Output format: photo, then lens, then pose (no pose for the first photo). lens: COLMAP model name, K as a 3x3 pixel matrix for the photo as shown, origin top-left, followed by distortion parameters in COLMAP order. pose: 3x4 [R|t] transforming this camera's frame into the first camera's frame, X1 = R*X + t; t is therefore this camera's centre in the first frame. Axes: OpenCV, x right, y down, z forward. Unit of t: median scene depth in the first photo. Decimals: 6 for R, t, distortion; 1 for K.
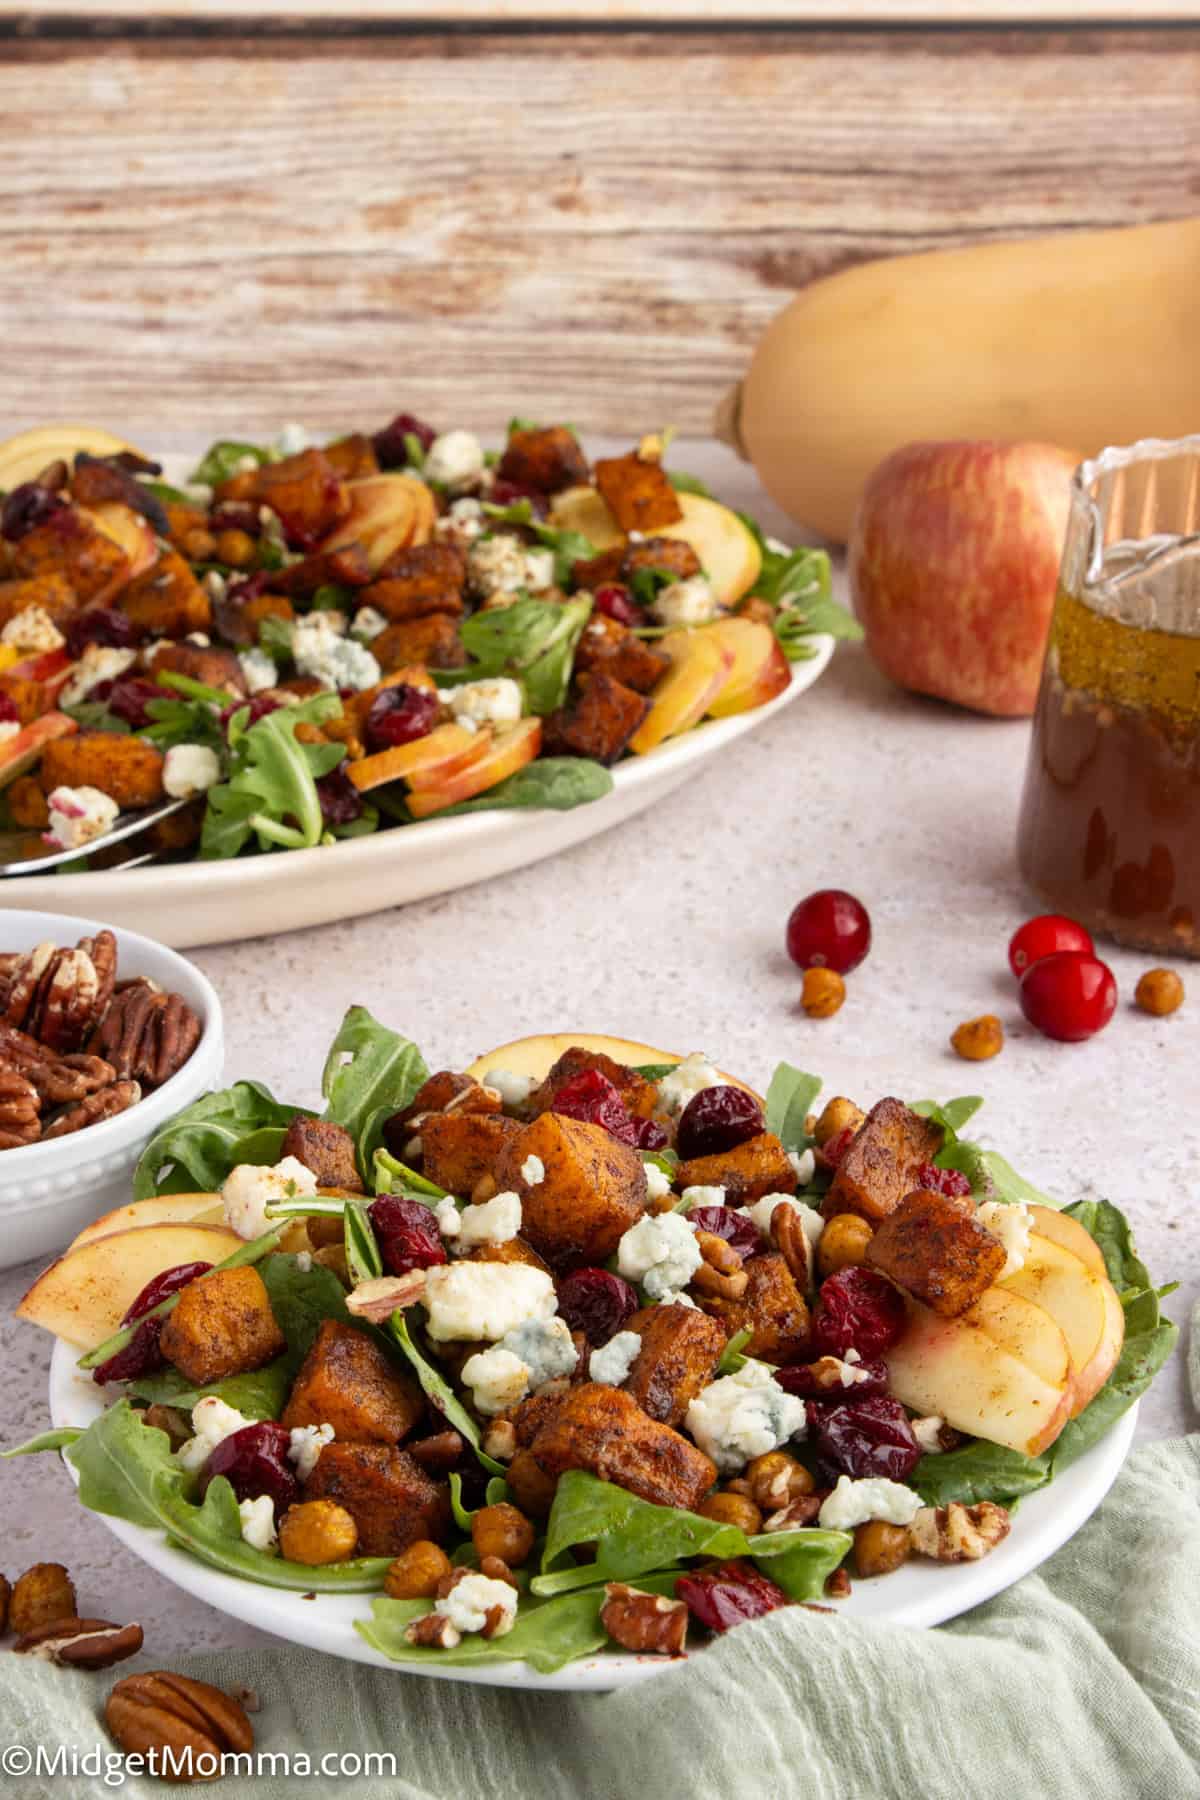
lens RADIAL K [[3385.6, 0, 600.0], [0, 3385.6, 900.0], [0, 0, 1]] dist [0.097444, 0.035568]
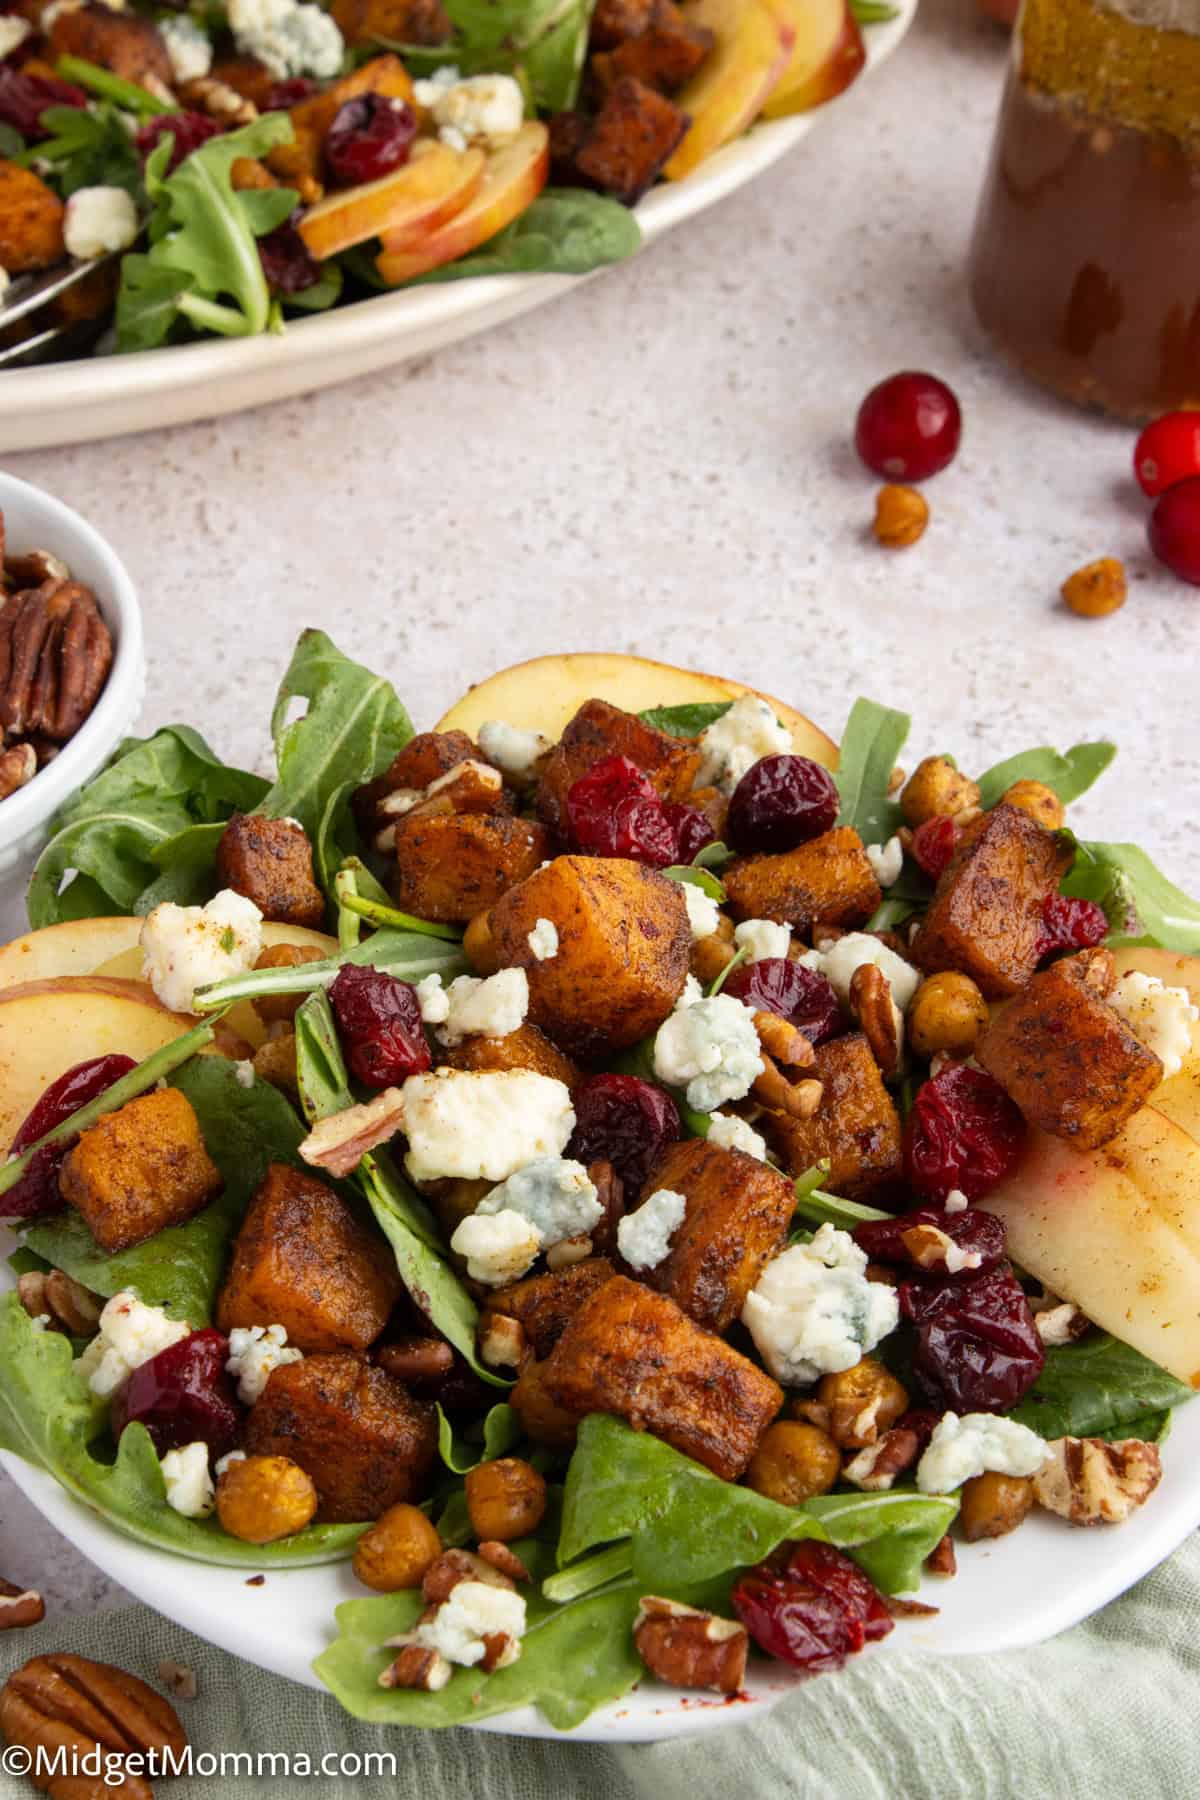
lens RADIAL K [[3310.0, 0, 600.0], [0, 3310.0, 900.0], [0, 0, 1]] dist [0.049751, 0.138531]
pose [[0.999978, 0.005559, 0.003726, -0.009849], [-0.006404, 0.956484, 0.291715, -0.146300], [-0.001942, -0.291732, 0.956498, 0.289580]]
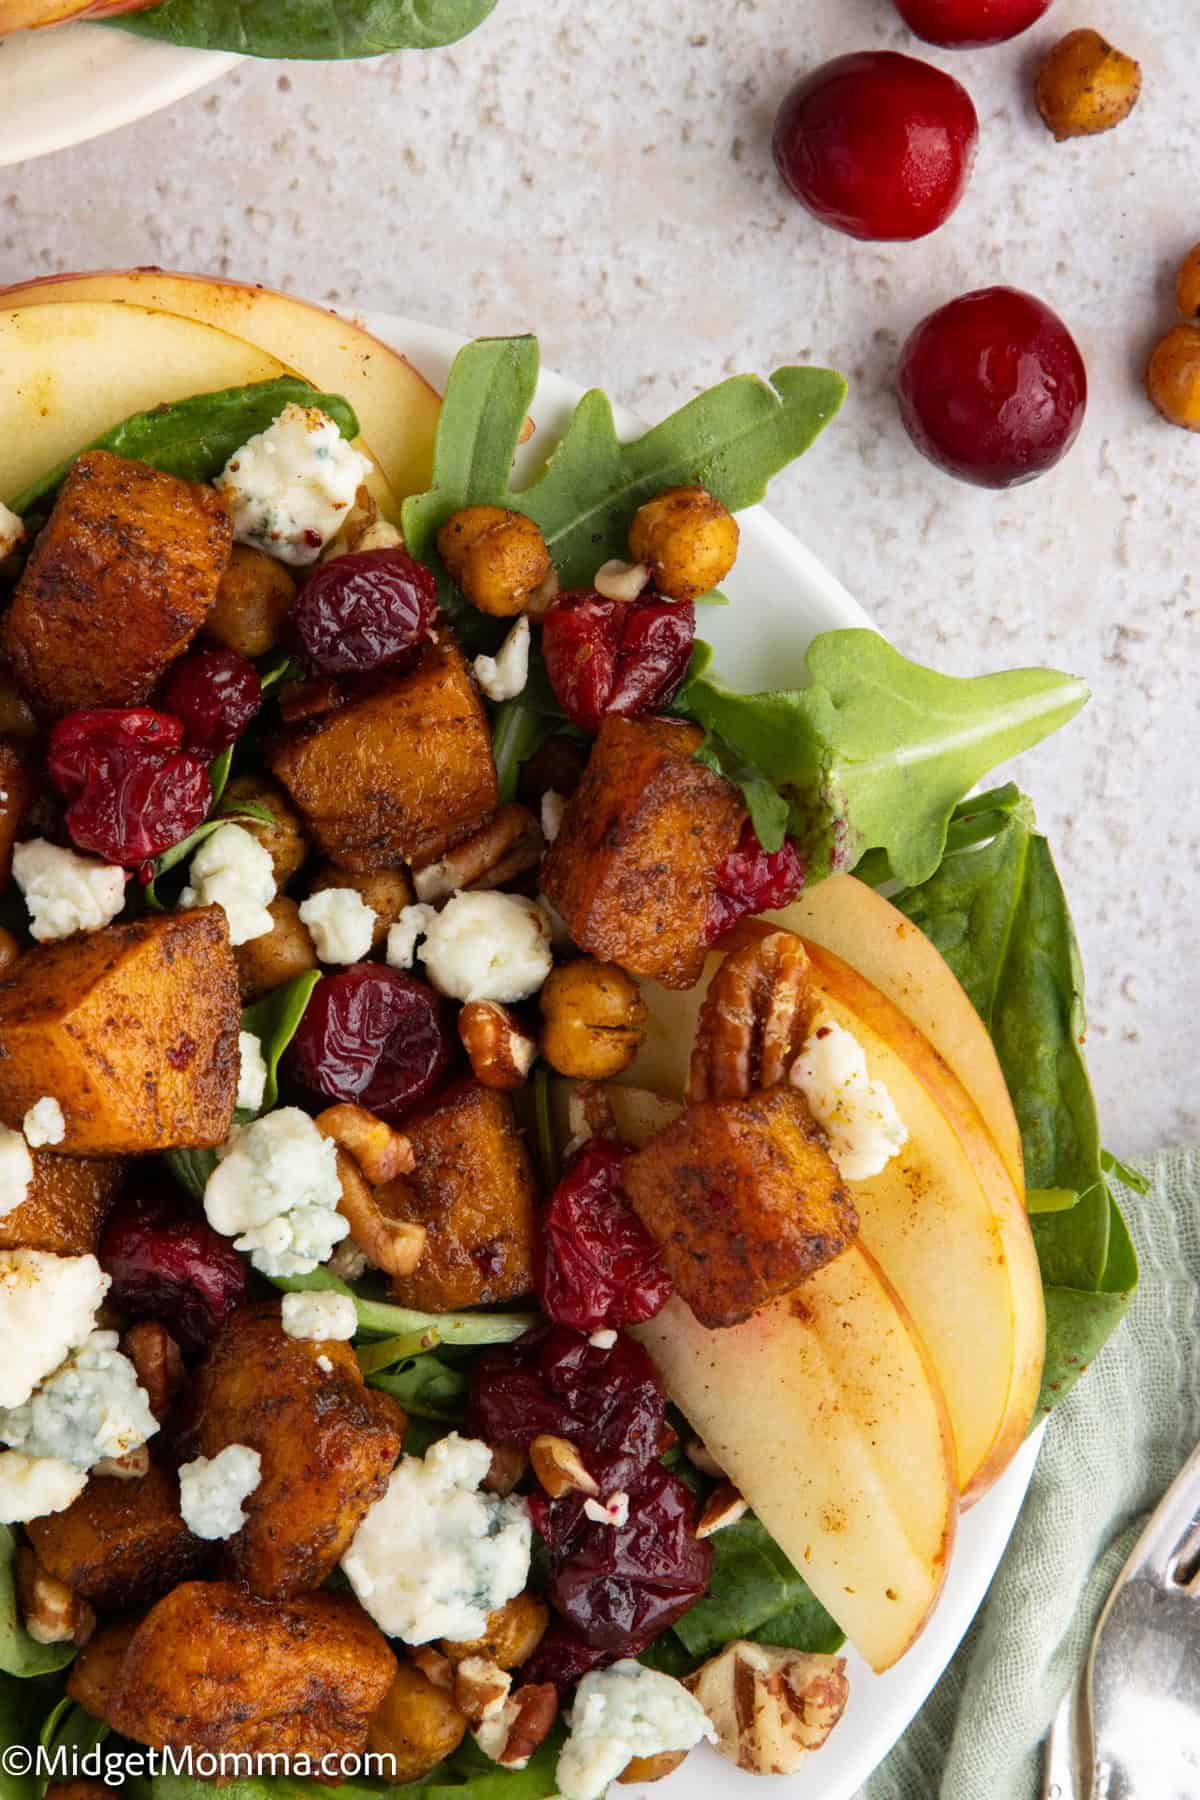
lens RADIAL K [[8172.6, 0, 600.0], [0, 8172.6, 900.0], [0, 0, 1]] dist [0.409006, 5.425285]
pose [[0.996994, -0.076789, 0.010272, 0.062938], [0.021734, 0.404492, 0.914283, -1.208129], [-0.074362, -0.911312, 0.404946, 0.462941]]
